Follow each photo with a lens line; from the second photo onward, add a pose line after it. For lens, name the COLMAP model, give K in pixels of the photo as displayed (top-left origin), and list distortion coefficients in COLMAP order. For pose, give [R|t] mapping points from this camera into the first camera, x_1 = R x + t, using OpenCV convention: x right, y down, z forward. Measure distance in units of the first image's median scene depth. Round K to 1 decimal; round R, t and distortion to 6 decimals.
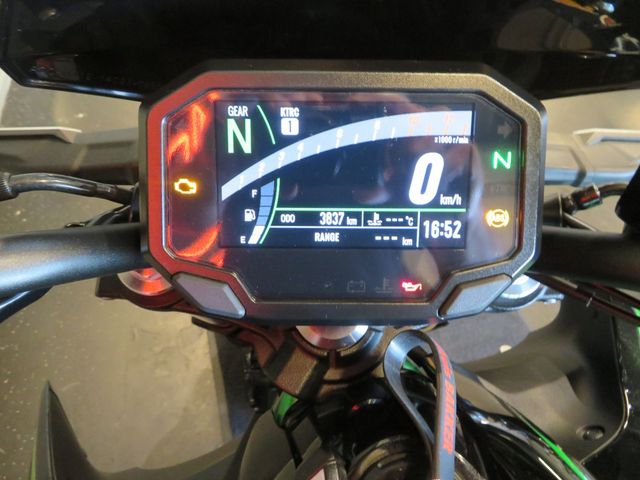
lens RADIAL K [[460.9, 0, 320.0], [0, 460.9, 240.0], [0, 0, 1]] dist [-0.009136, 0.009609]
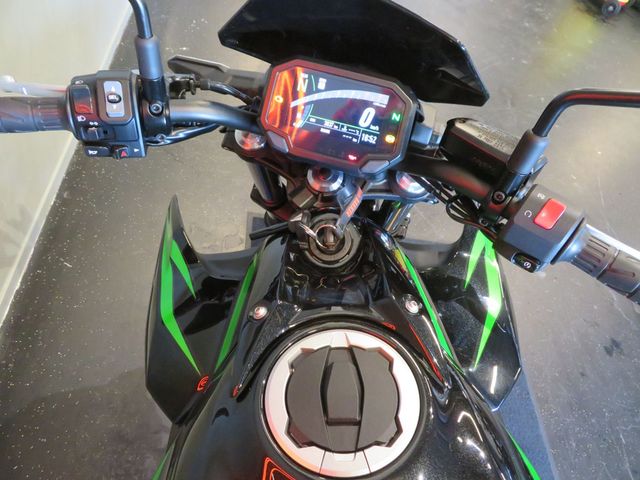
lens RADIAL K [[460.9, 0, 320.0], [0, 460.9, 240.0], [0, 0, 1]] dist [-0.009136, 0.009609]
pose [[0.963221, 0.255829, -0.082200, 0.362602], [-0.251404, 0.965991, 0.060479, 0.445739], [0.094877, -0.037589, 0.994779, -1.644933]]
